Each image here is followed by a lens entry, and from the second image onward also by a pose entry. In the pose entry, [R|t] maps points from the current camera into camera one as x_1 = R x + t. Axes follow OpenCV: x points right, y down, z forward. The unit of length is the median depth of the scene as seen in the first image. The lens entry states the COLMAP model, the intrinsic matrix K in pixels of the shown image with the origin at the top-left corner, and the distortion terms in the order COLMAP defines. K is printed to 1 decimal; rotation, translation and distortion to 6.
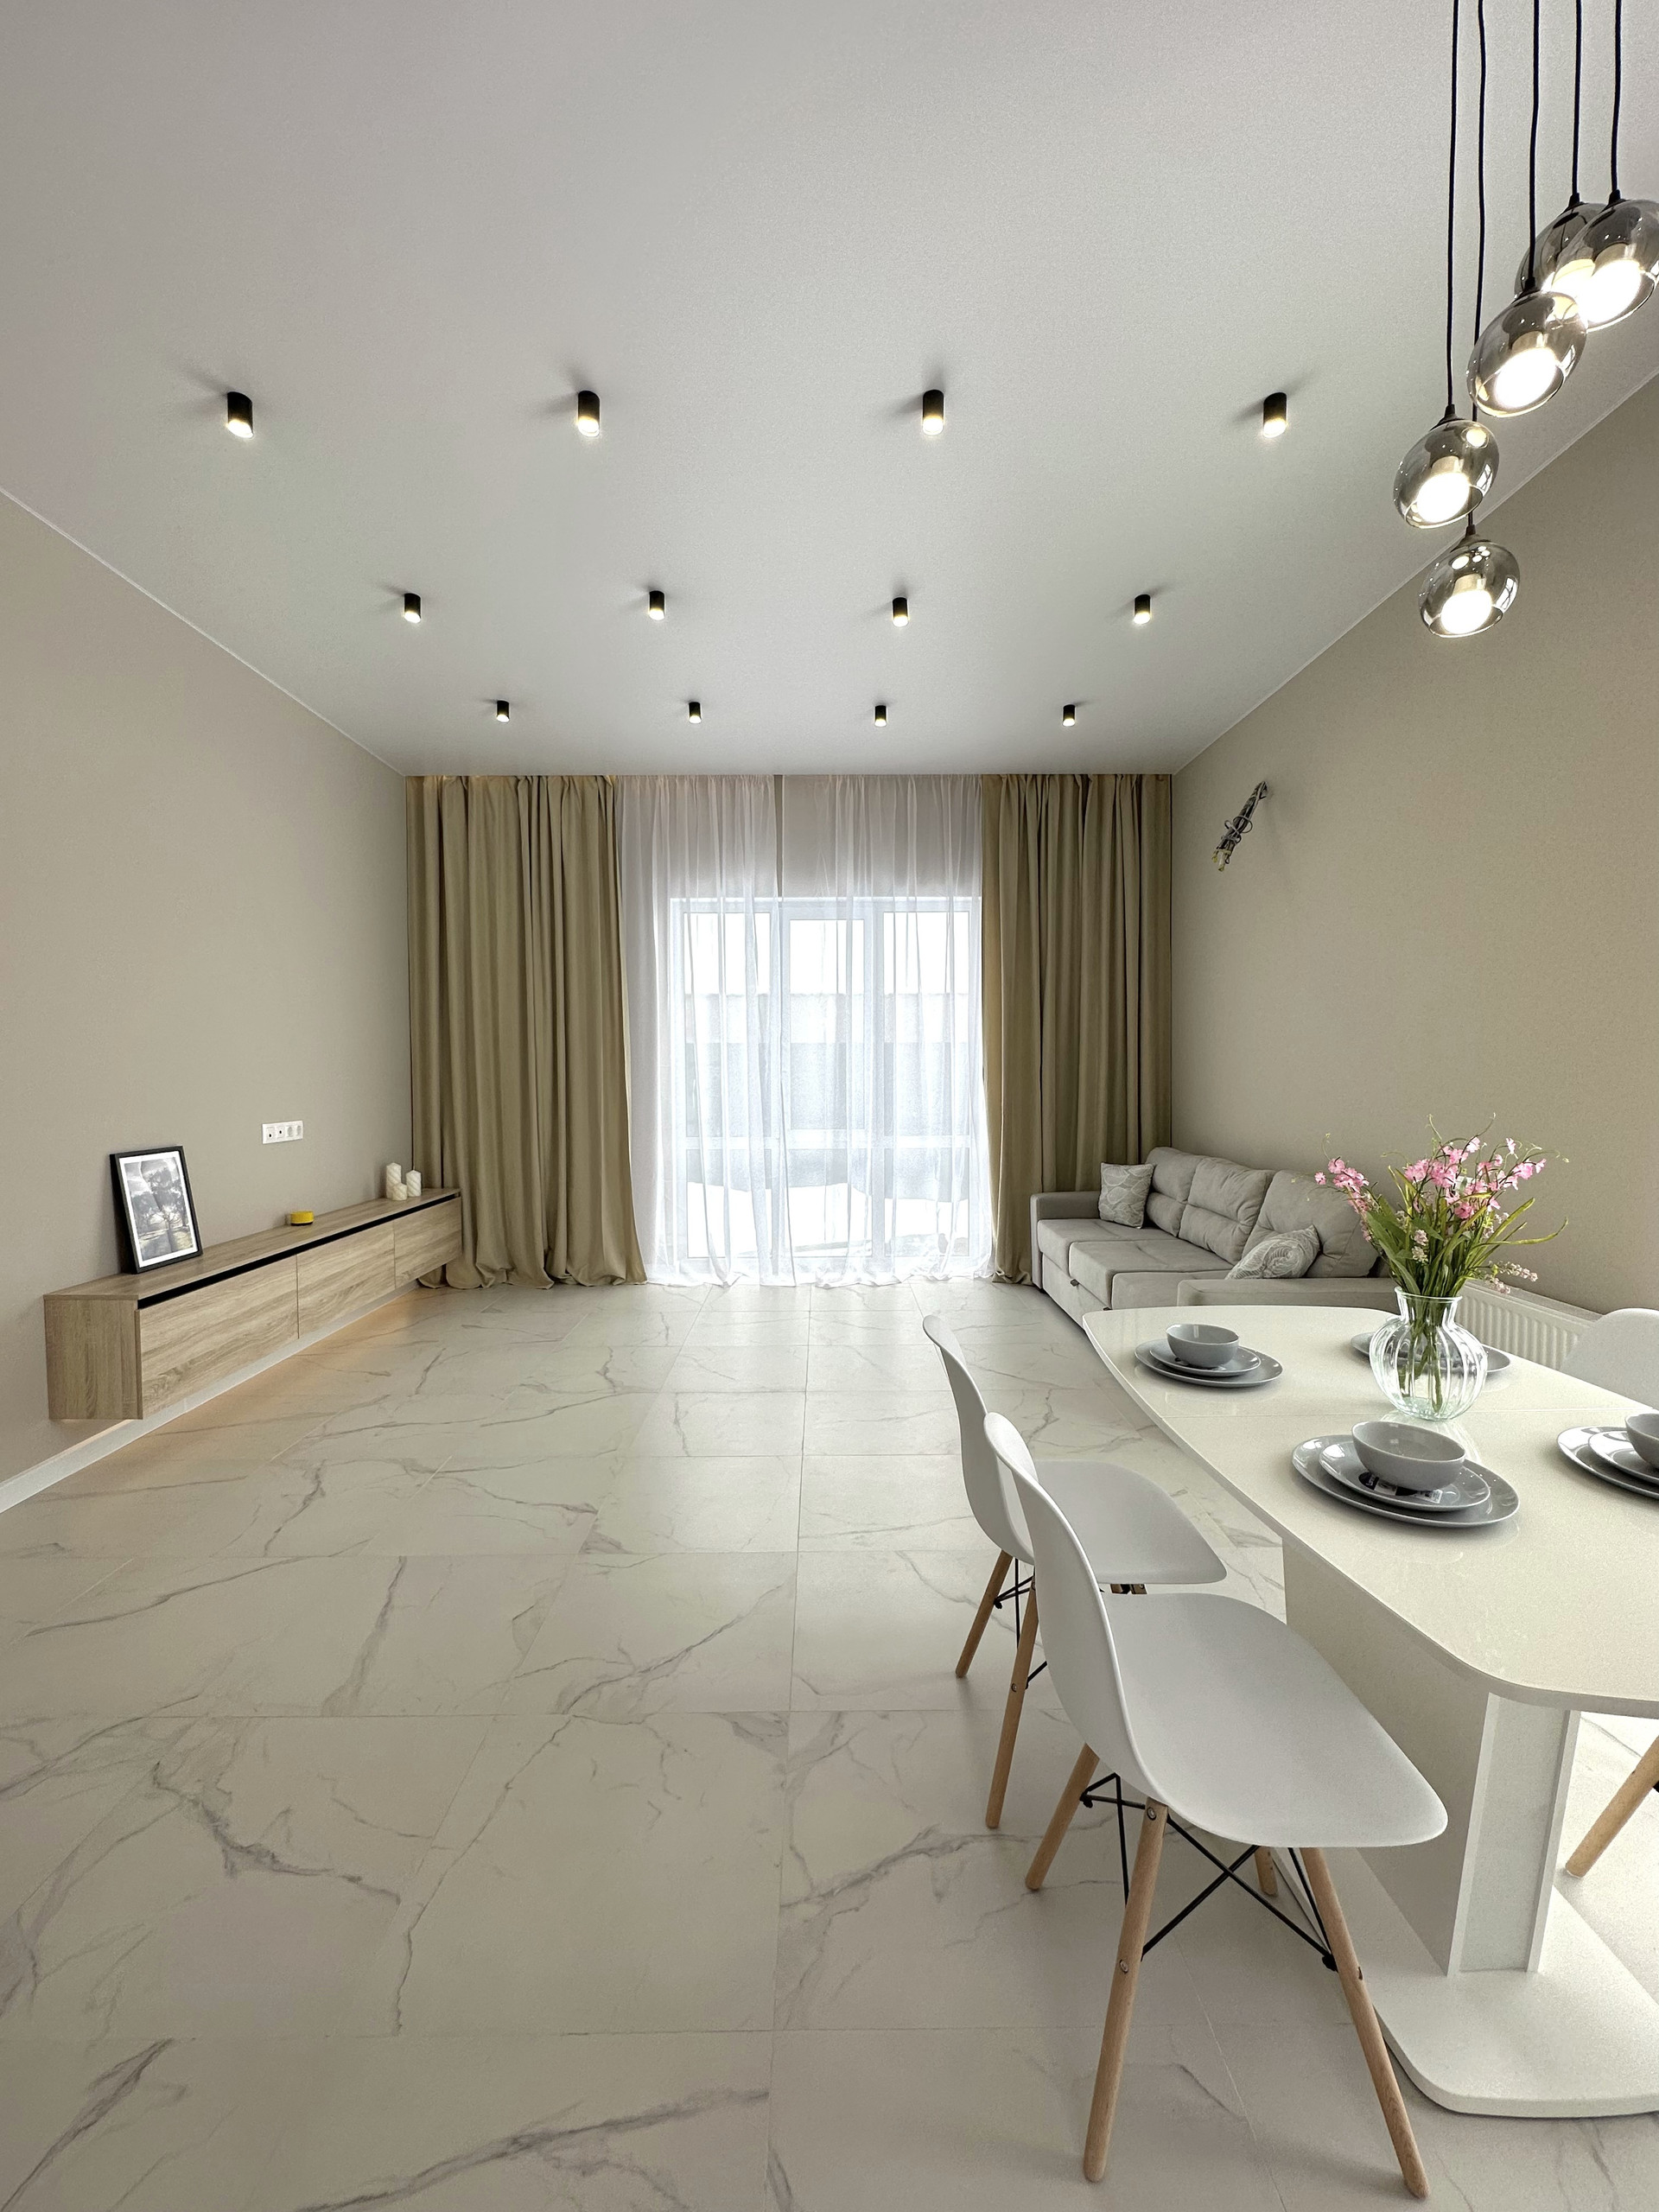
lens RADIAL K [[881.8, 0, 828.4], [0, 881.8, 1106.4], [0, 0, 1]] dist [-0.002712, 0.000539]
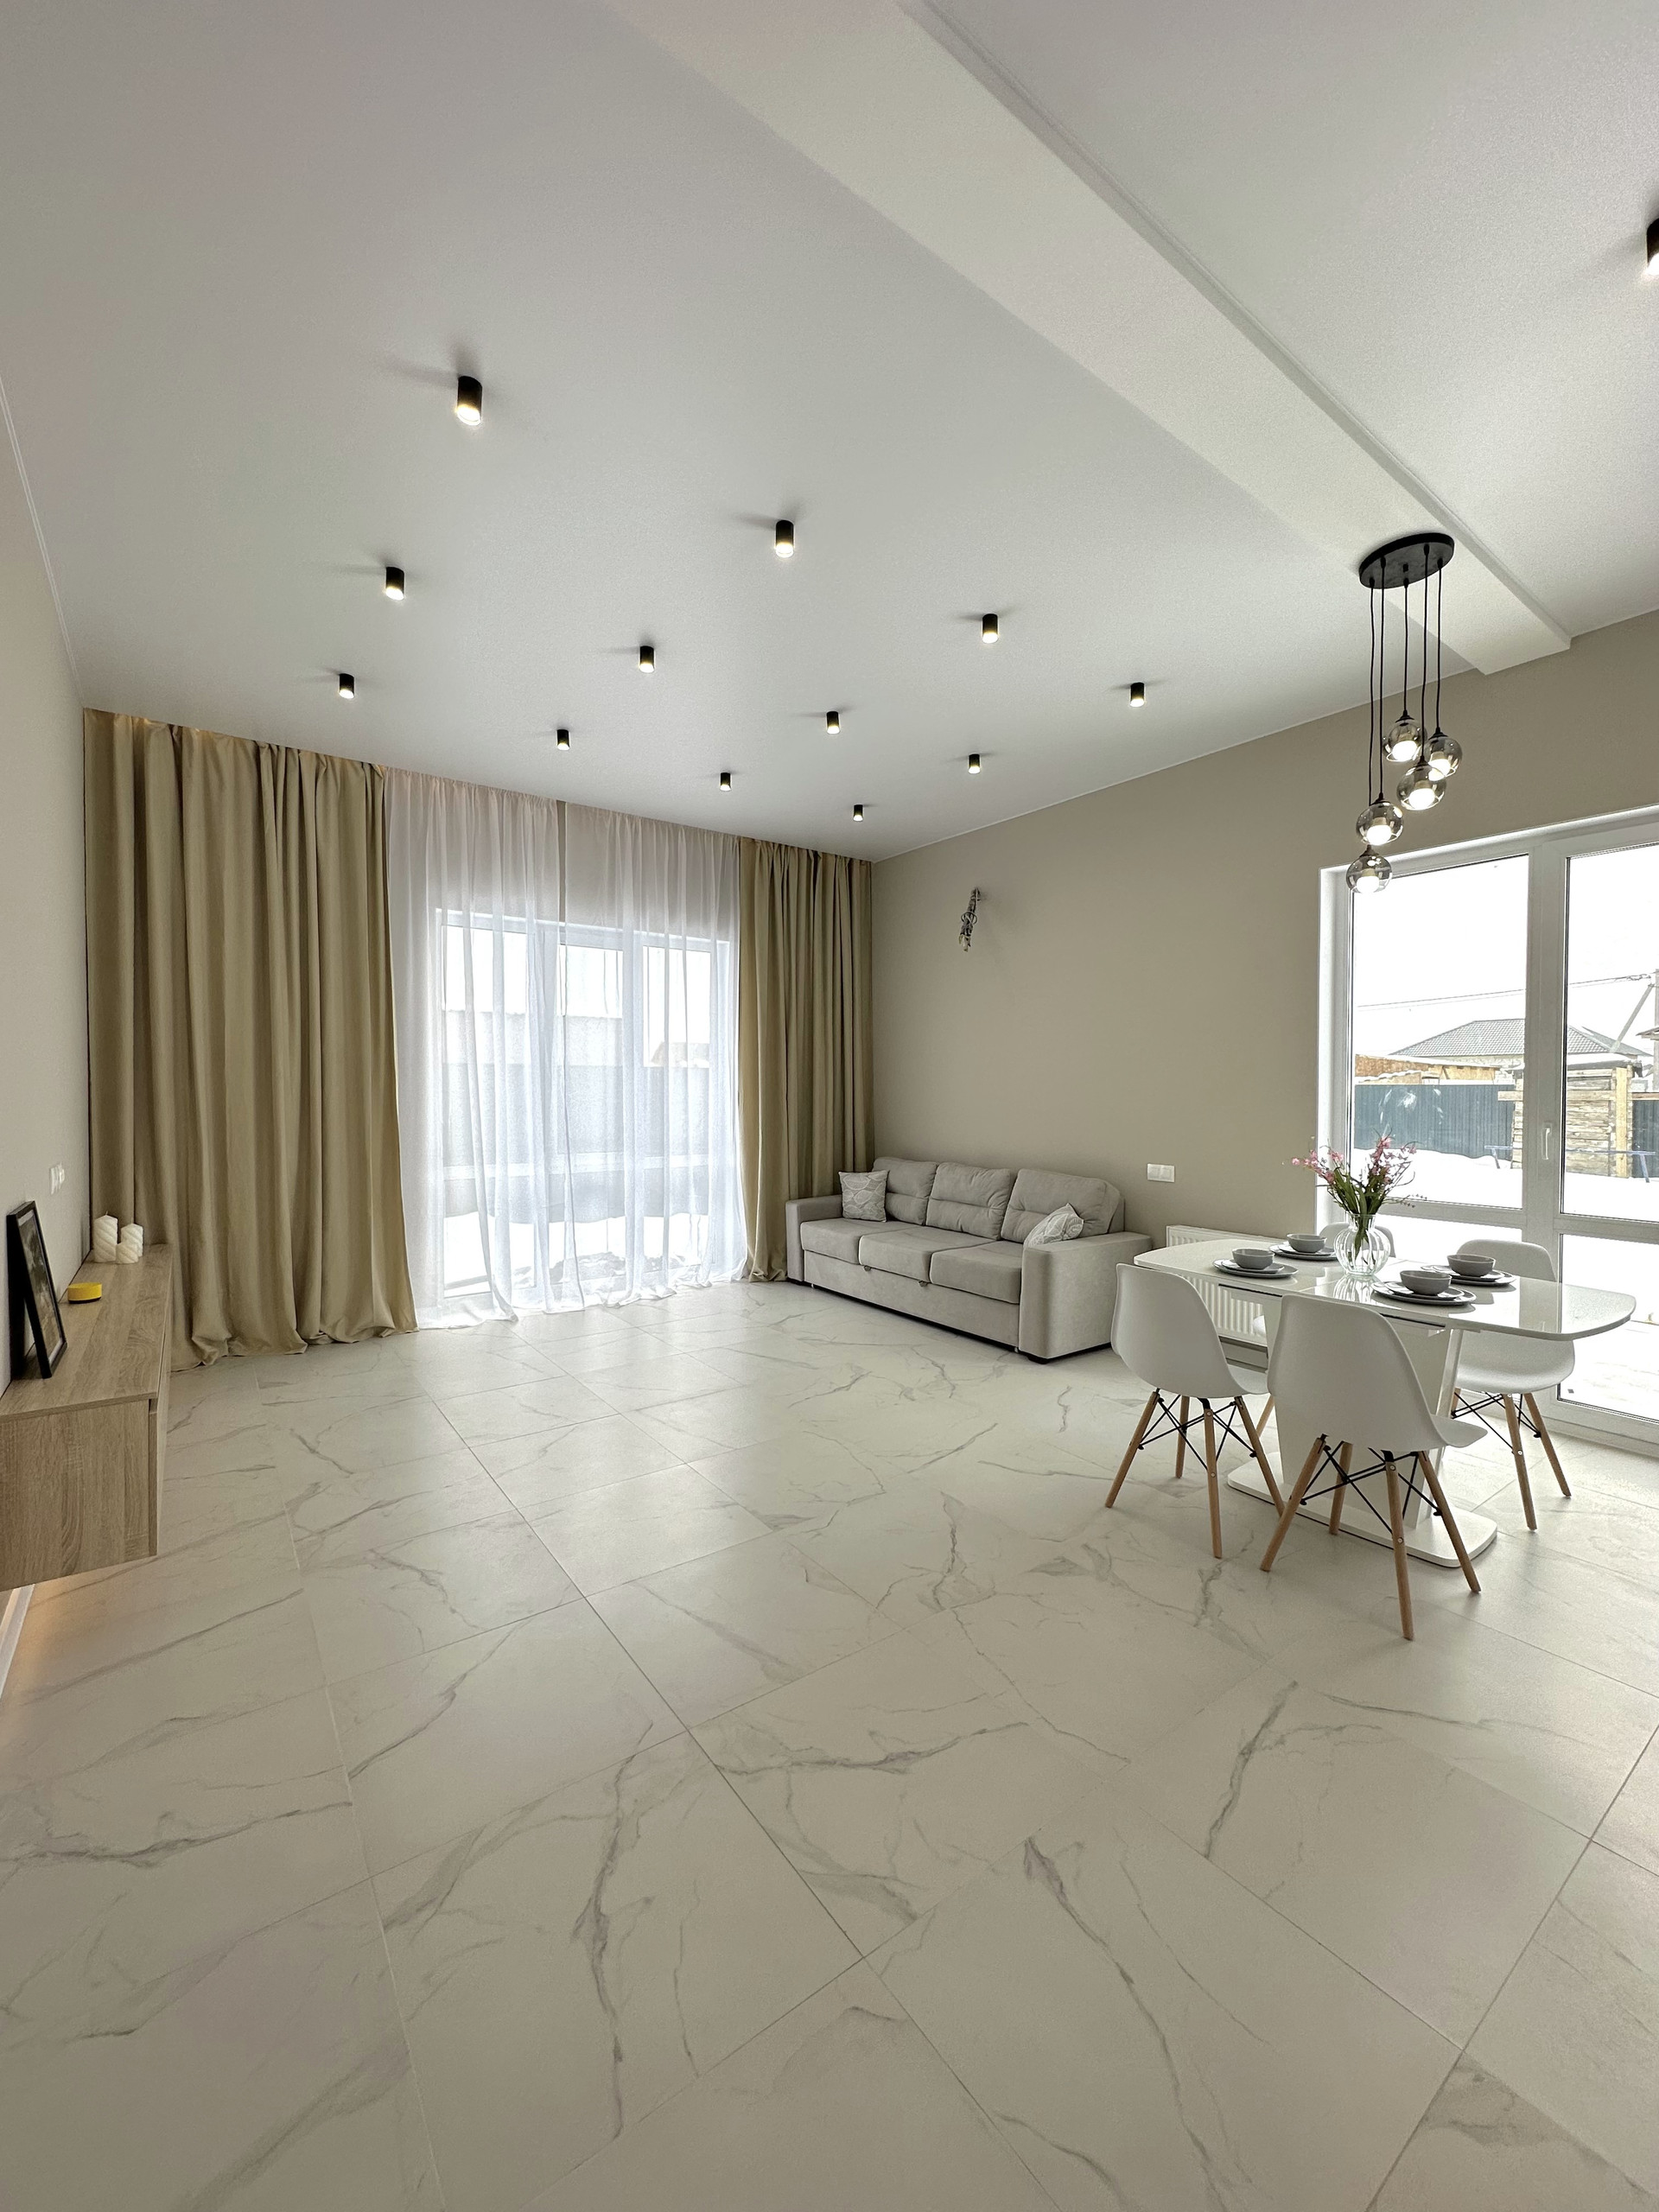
lens RADIAL K [[881.8, 0, 828.4], [0, 881.8, 1106.4], [0, 0, 1]] dist [-0.002712, 0.000539]
pose [[0.813970, -0.004813, 0.580888, -0.398419], [0.017354, 0.999721, -0.016034, -0.007012], [-0.580648, 0.023132, 0.813826, 0.014491]]
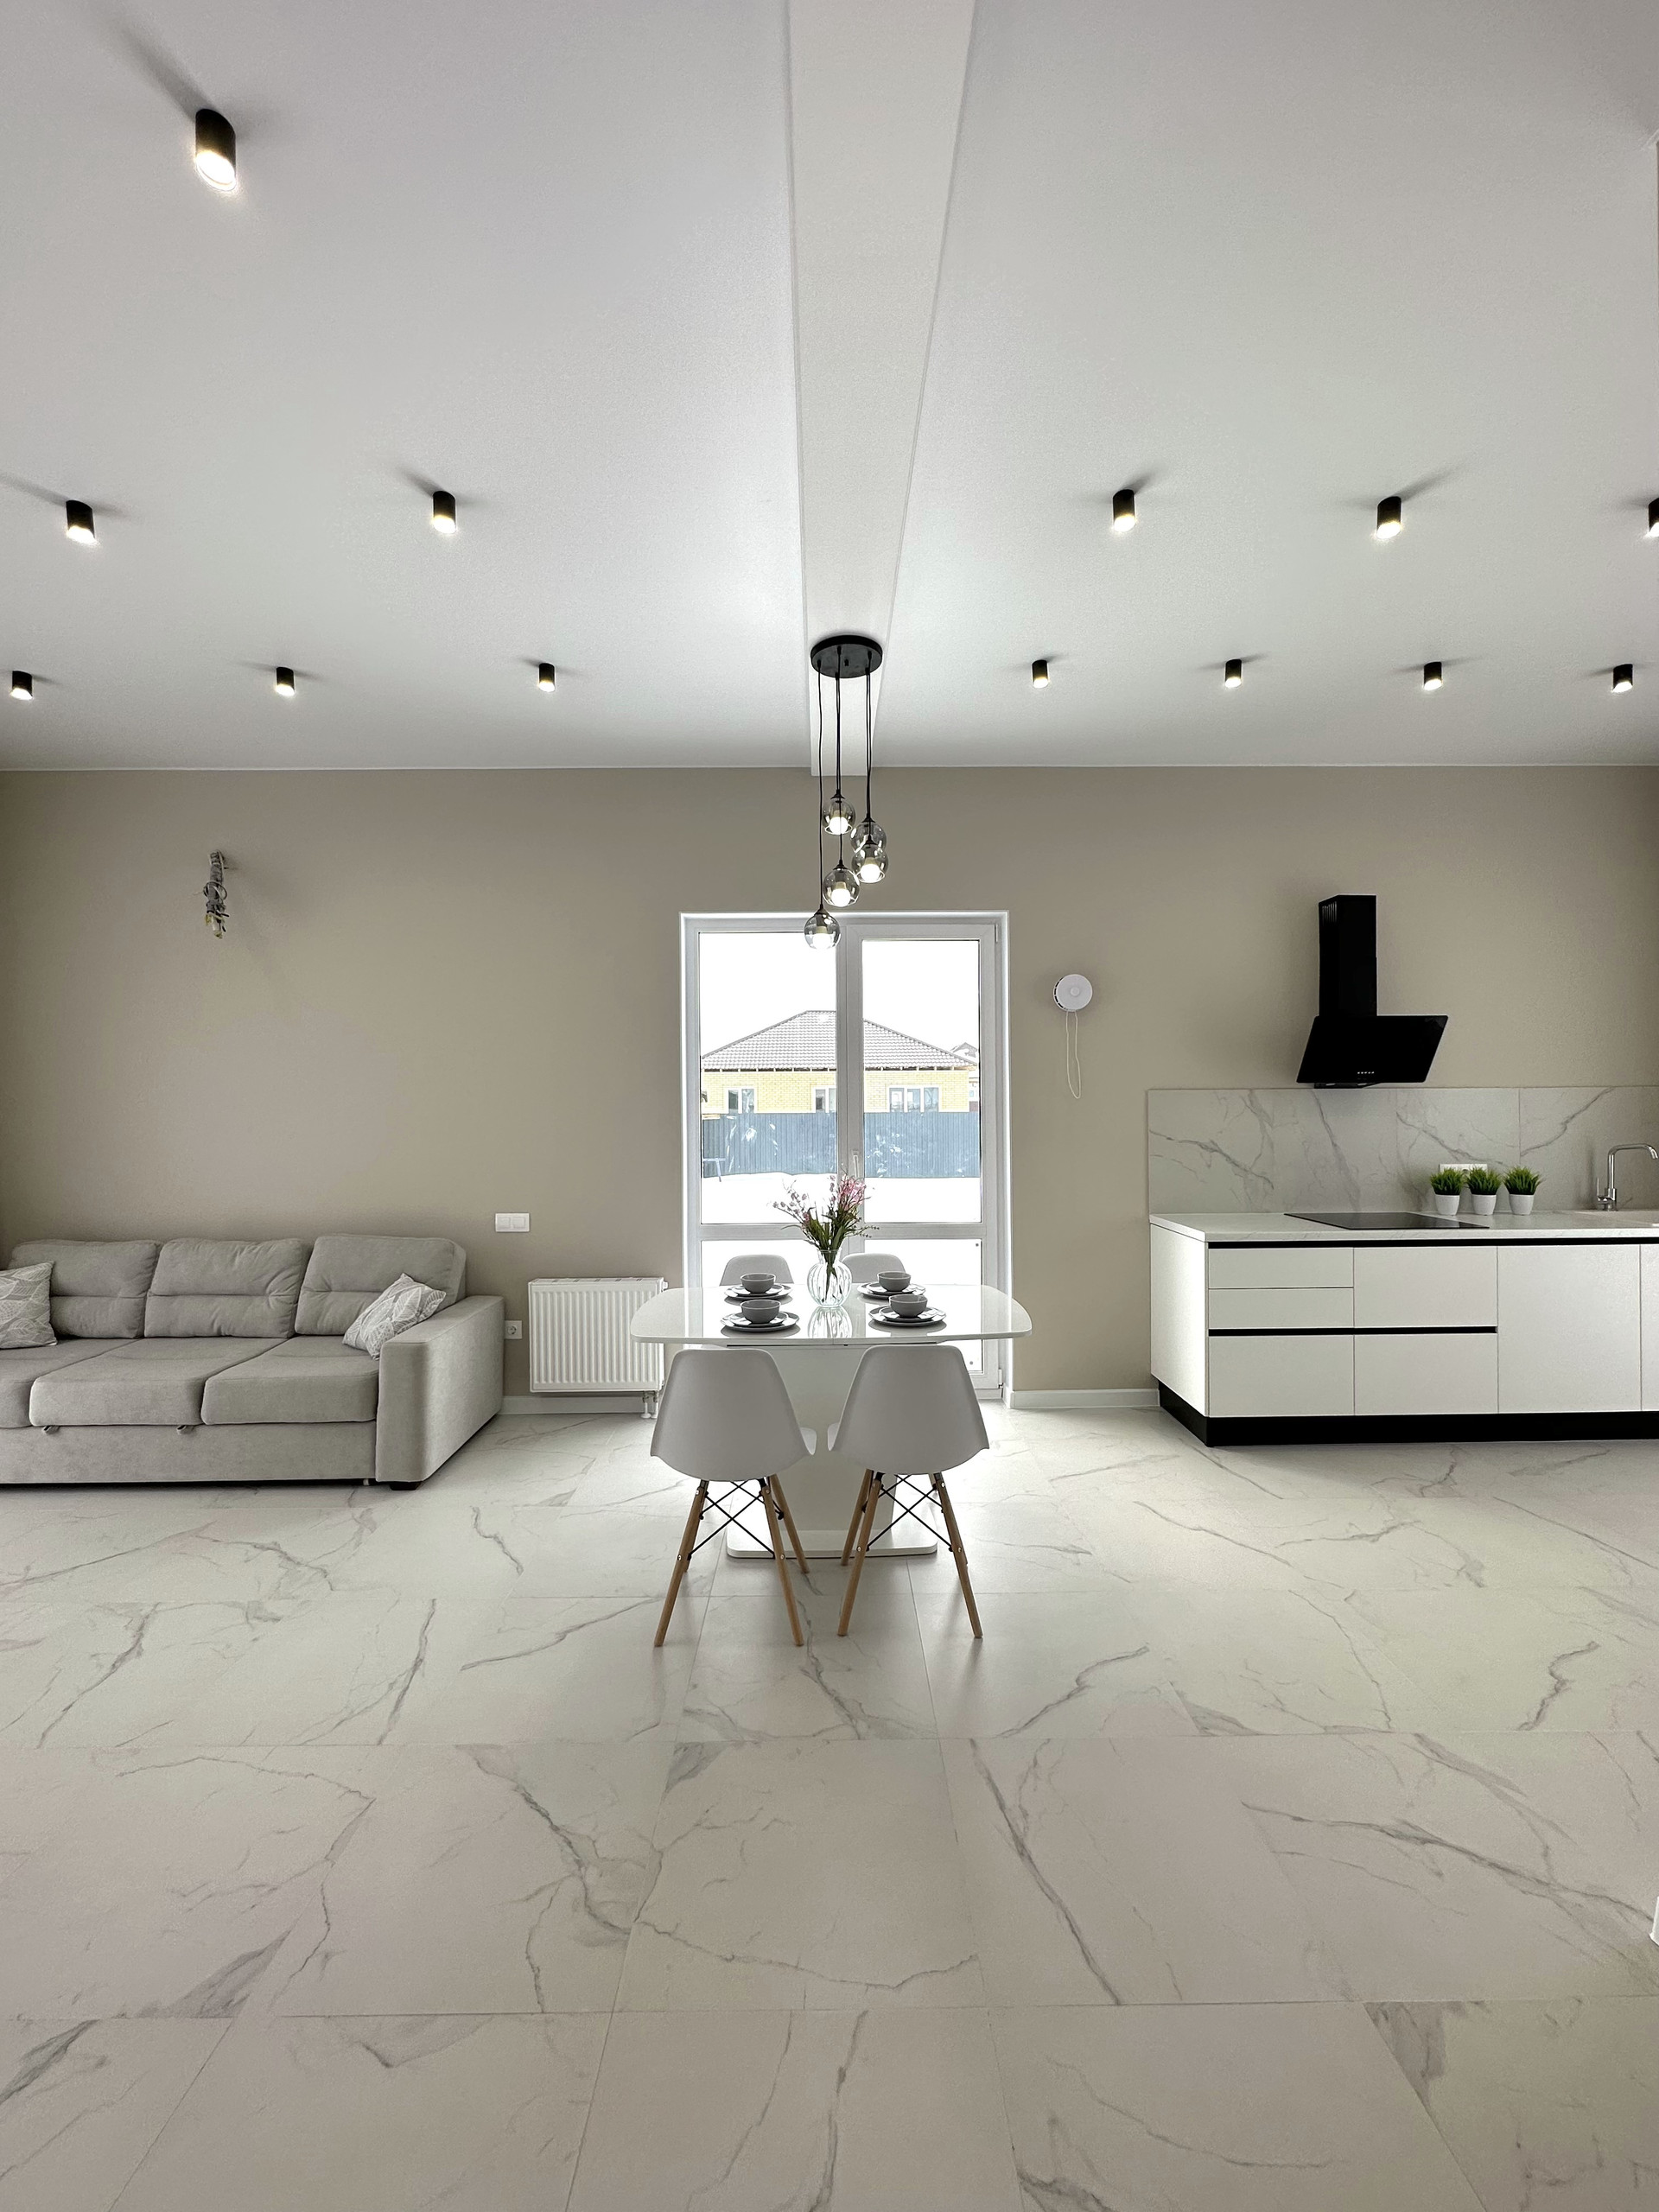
lens RADIAL K [[881.8, 0, 828.4], [0, 881.8, 1106.4], [0, 0, 1]] dist [-0.002712, 0.000539]
pose [[0.002284, 0.005689, 0.999981, -0.394782], [0.048821, 0.998791, -0.005794, -0.033838], [-0.998805, 0.048834, 0.002003, 0.259778]]
